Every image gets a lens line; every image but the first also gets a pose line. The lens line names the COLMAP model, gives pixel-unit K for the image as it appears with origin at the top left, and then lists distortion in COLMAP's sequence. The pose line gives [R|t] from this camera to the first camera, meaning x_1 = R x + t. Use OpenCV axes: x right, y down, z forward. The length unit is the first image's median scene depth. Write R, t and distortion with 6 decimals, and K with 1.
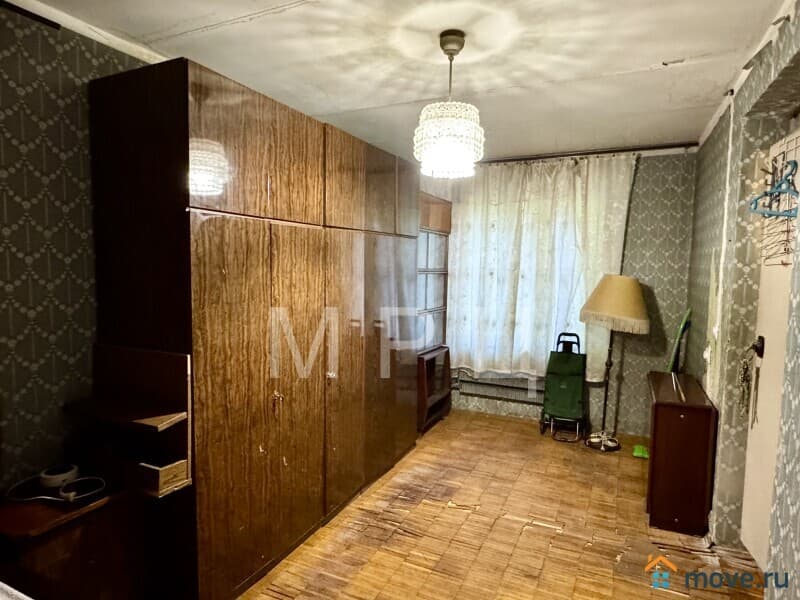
lens RADIAL K [[470.3, 0, 400.0], [0, 470.3, 300.0], [0, 0, 1]] dist [-0.000045, 0.000090]
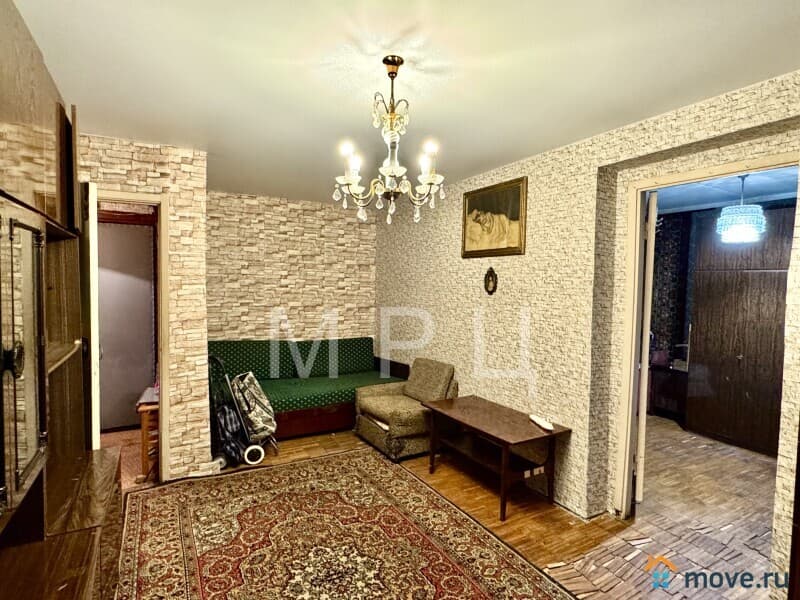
lens RADIAL K [[438.8, 0, 400.0], [0, 438.8, 300.0], [0, 0, 1]] dist [0.000935, 0.000426]
pose [[0.434813, 0.044410, -0.899425, 0.834649], [-0.094550, 0.995514, 0.003445, 0.097360], [0.895543, 0.083542, 0.437062, -1.228753]]
